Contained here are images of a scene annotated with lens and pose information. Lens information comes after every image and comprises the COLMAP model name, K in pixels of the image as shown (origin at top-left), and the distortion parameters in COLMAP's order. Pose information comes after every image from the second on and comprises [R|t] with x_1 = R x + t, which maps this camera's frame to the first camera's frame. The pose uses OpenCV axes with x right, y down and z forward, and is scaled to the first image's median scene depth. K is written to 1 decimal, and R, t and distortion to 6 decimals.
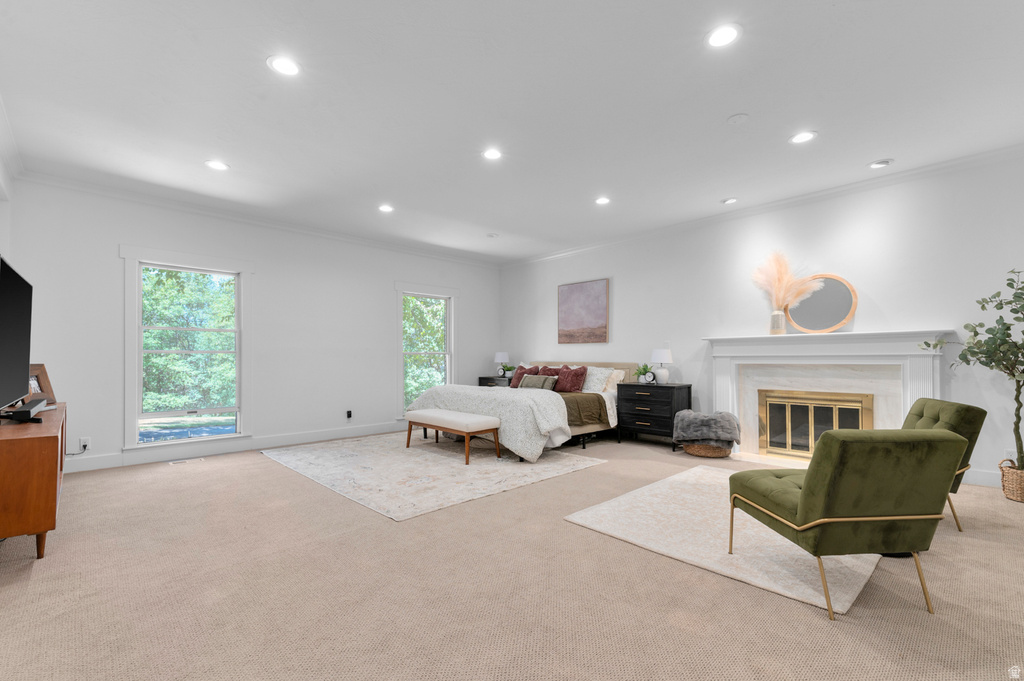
lens RADIAL K [[448.6, 0, 512.0], [0, 448.6, 344.4], [0, 0, 1]] dist [-0.000615, -0.000077]
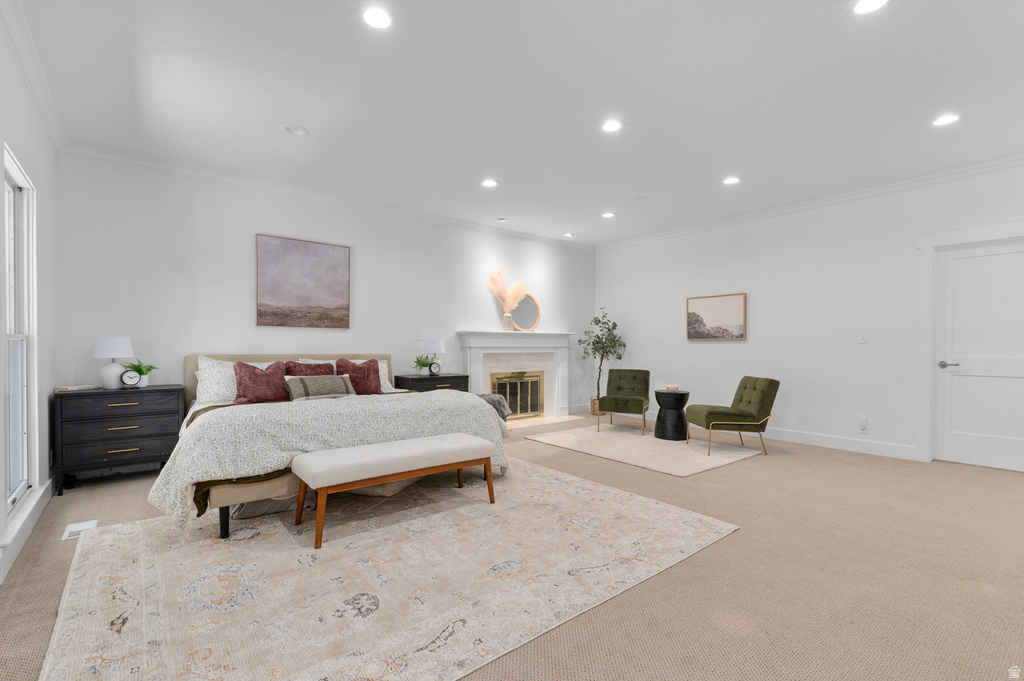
lens RADIAL K [[468.8, 0, 511.8], [0, 468.8, 346.9], [0, 0, 1]] dist [0.002184, 0.000026]
pose [[0.077234, -0.000772, 0.997013, -0.583508], [-0.033391, 0.999437, 0.003361, 0.015418], [-0.996454, -0.033551, 0.077165, 0.650807]]
